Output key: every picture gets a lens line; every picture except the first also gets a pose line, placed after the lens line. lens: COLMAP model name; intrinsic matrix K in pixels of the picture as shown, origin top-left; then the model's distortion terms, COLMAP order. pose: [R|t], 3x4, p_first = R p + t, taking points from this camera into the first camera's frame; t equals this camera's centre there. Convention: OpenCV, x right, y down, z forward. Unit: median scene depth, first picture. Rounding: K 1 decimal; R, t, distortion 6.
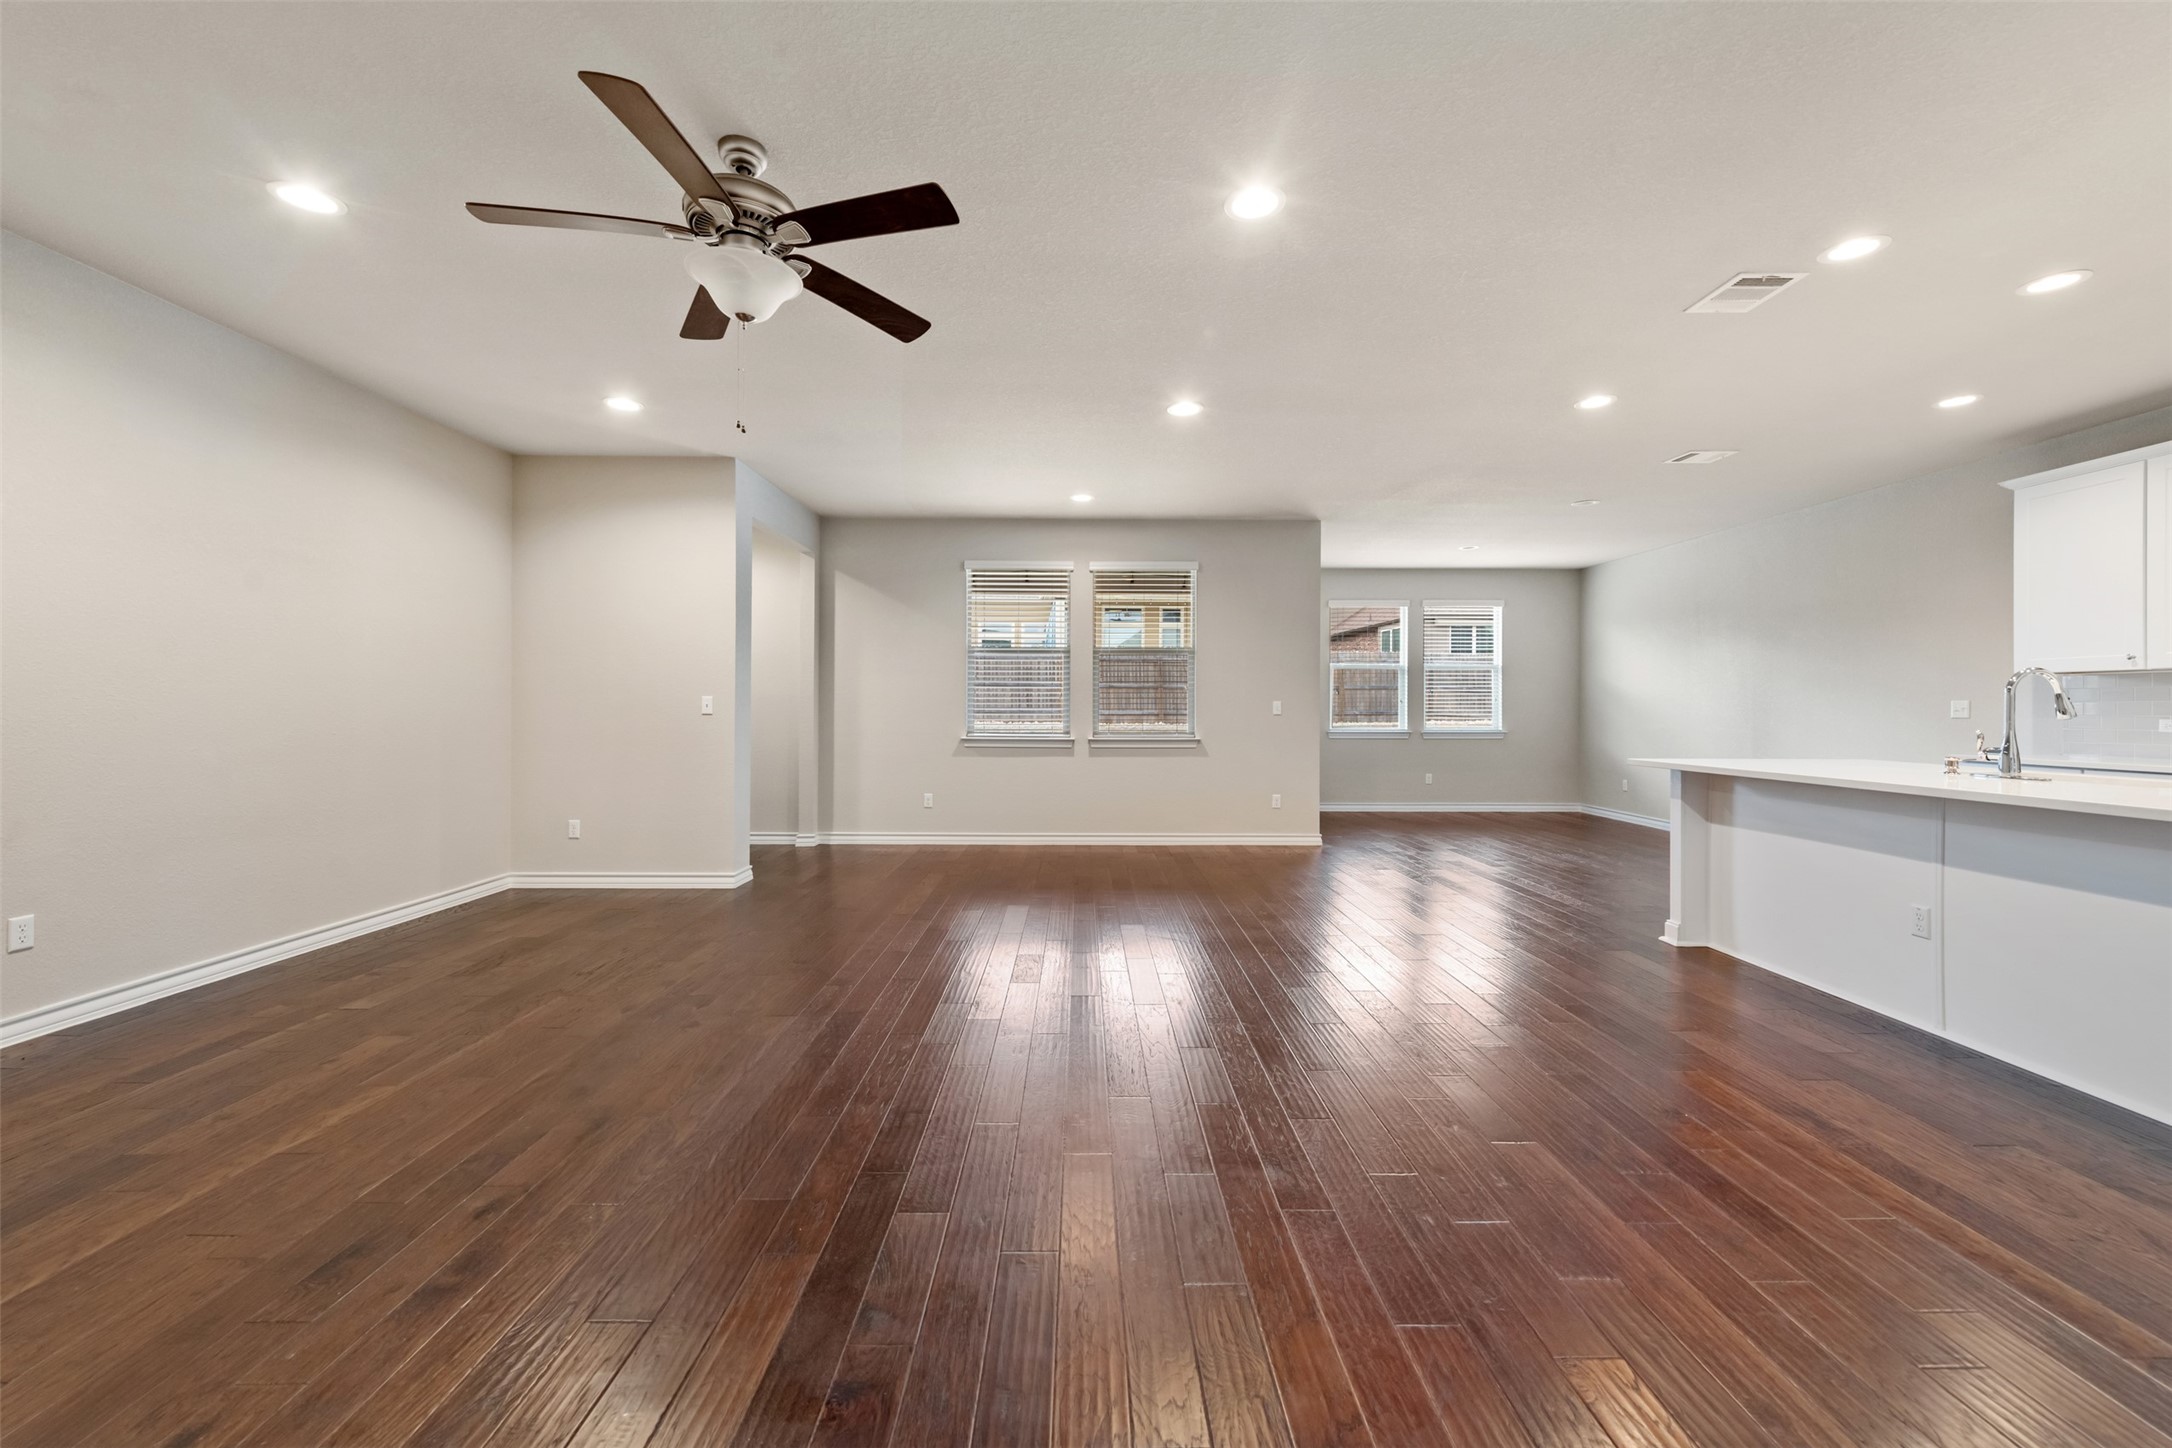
lens RADIAL K [[831.3, 0, 1090.0], [0, 831.3, 713.5], [0, 0, 1]] dist [0.012662, 0.000295]
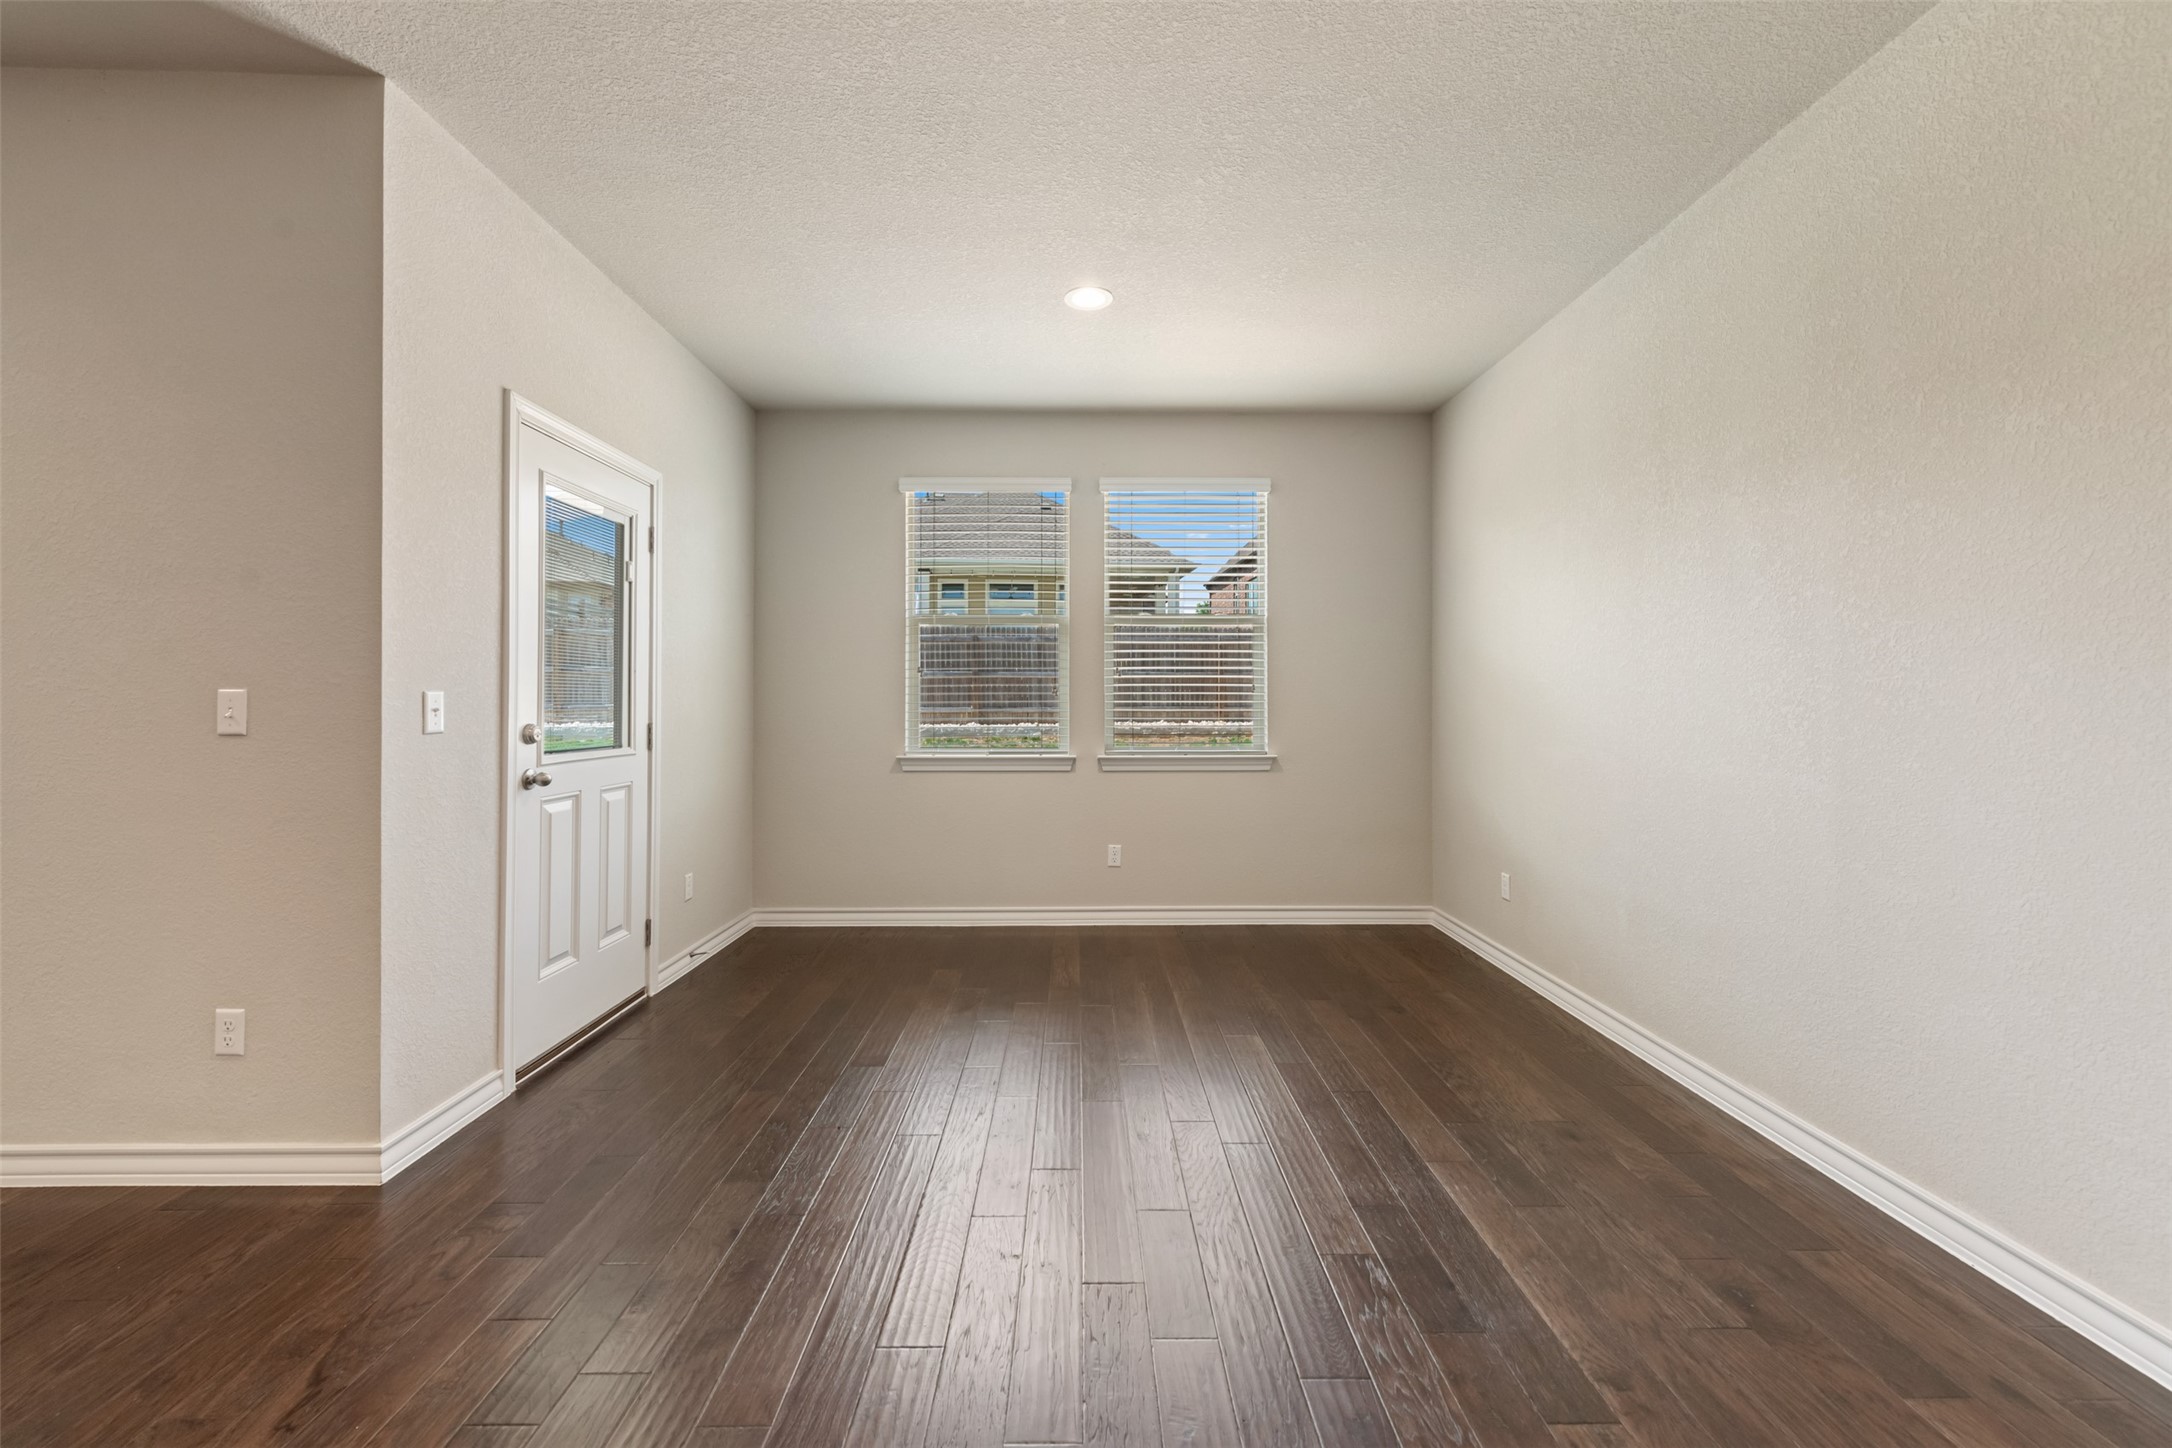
lens RADIAL K [[831.3, 0, 1081.5], [0, 831.3, 717.6], [0, 0, 1]] dist [0.012662, 0.000295]
pose [[0.999910, -0.006469, -0.011787, 0.394533], [0.006564, 0.999946, 0.008036, -0.003265], [0.011735, -0.008112, 0.999898, 0.532593]]
